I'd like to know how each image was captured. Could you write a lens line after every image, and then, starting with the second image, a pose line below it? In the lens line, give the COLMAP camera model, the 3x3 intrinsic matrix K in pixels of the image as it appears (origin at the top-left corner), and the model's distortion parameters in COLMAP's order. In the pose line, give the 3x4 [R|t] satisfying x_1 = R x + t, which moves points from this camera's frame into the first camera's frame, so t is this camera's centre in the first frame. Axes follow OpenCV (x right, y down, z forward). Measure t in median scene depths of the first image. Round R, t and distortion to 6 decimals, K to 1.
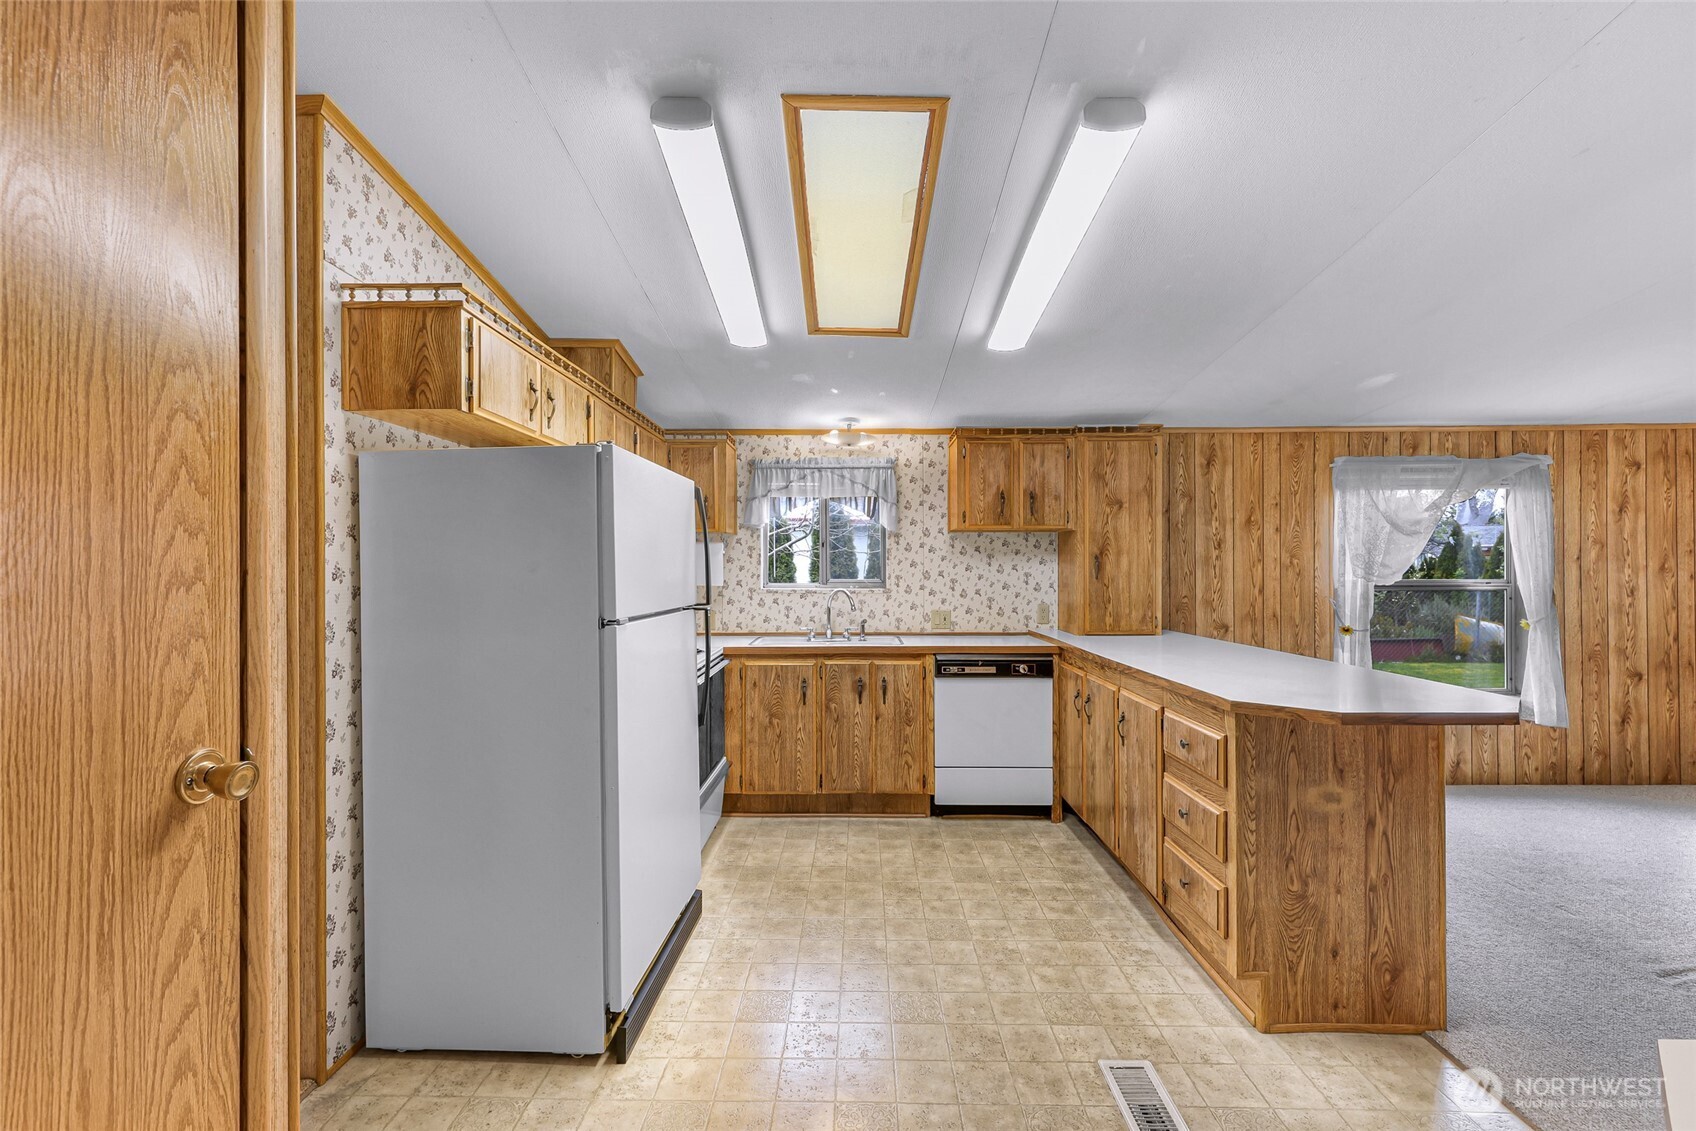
lens RADIAL K [[731.7, 0, 850.3], [0, 731.7, 569.0], [0, 0, 1]] dist [-0.000122, -0.000130]
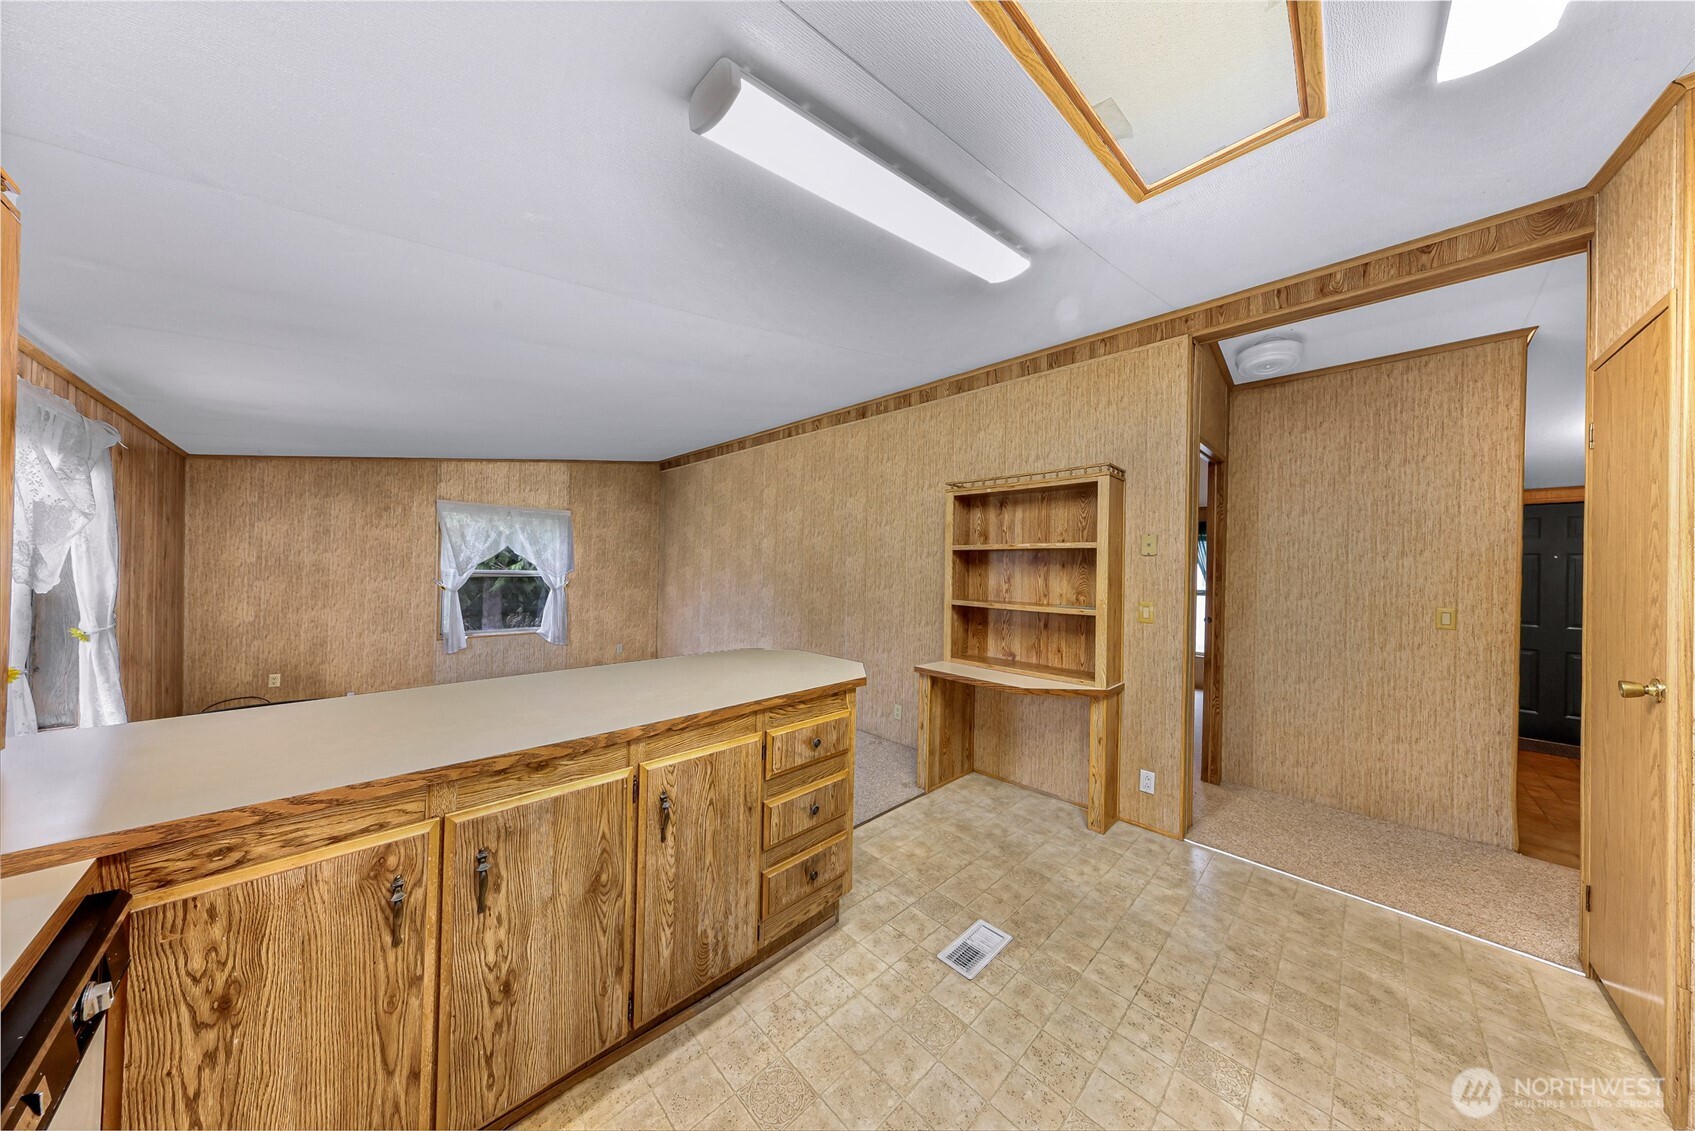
lens RADIAL K [[498.6, 0, 847.5], [0, 498.6, 565.5], [0, 0, 1]] dist [-0.000288, -0.000010]
pose [[-0.704104, -0.004008, 0.710086, -0.104966], [-0.011812, 0.999912, -0.006068, -0.020930], [-0.709999, -0.012660, -0.704089, 1.650526]]
